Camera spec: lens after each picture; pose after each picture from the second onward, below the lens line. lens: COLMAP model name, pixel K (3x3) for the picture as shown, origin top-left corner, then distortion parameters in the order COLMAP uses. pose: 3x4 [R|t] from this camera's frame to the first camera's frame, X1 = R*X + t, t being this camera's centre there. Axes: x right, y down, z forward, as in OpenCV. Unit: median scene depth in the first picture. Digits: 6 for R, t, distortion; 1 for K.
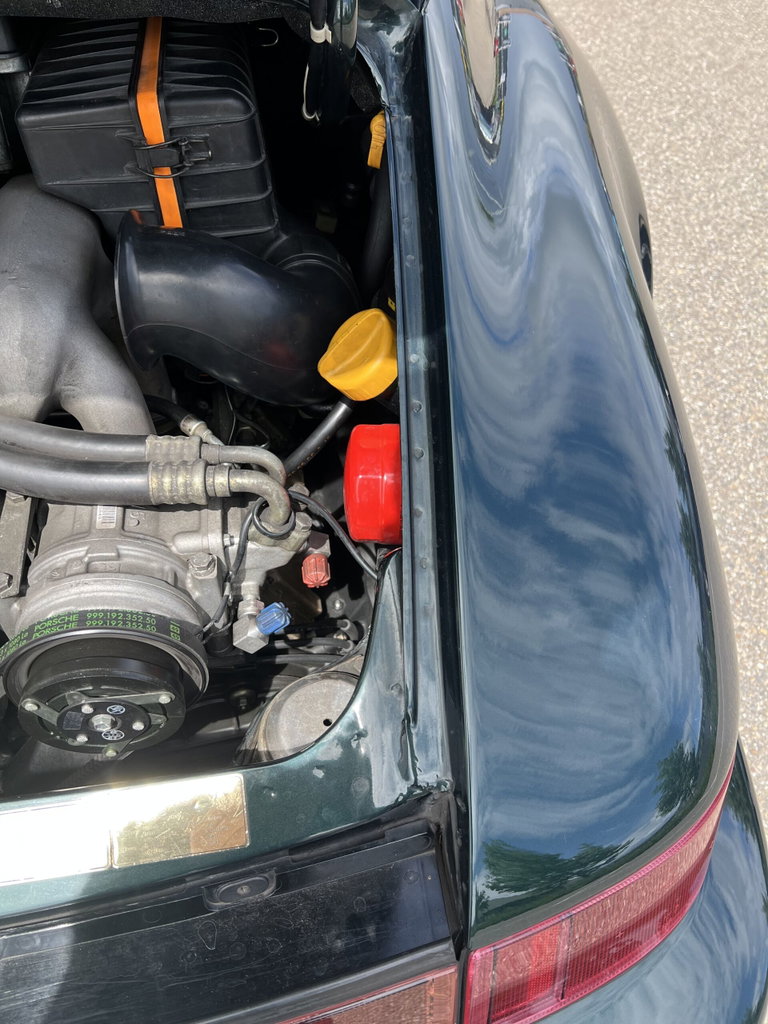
lens RADIAL K [[794.9, 0, 381.2], [0, 794.9, 520.0], [0, 0, 1]] dist [0.044626, -0.052082]
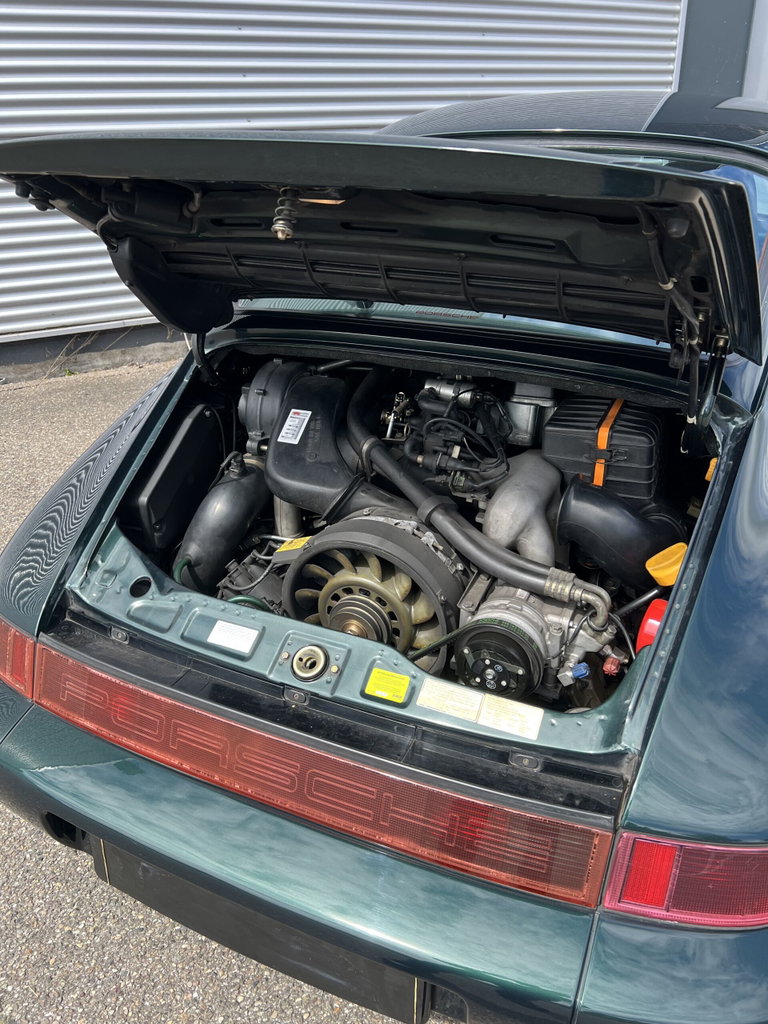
lens RADIAL K [[794.9, 0, 379.7], [0, 794.9, 511.4], [0, 0, 1]] dist [0.044626, -0.052082]
pose [[0.838407, 0.236413, -0.491103, 0.315070], [-0.391434, 0.888170, -0.240694, 0.433854], [0.379280, 0.394034, 0.837188, -0.963875]]
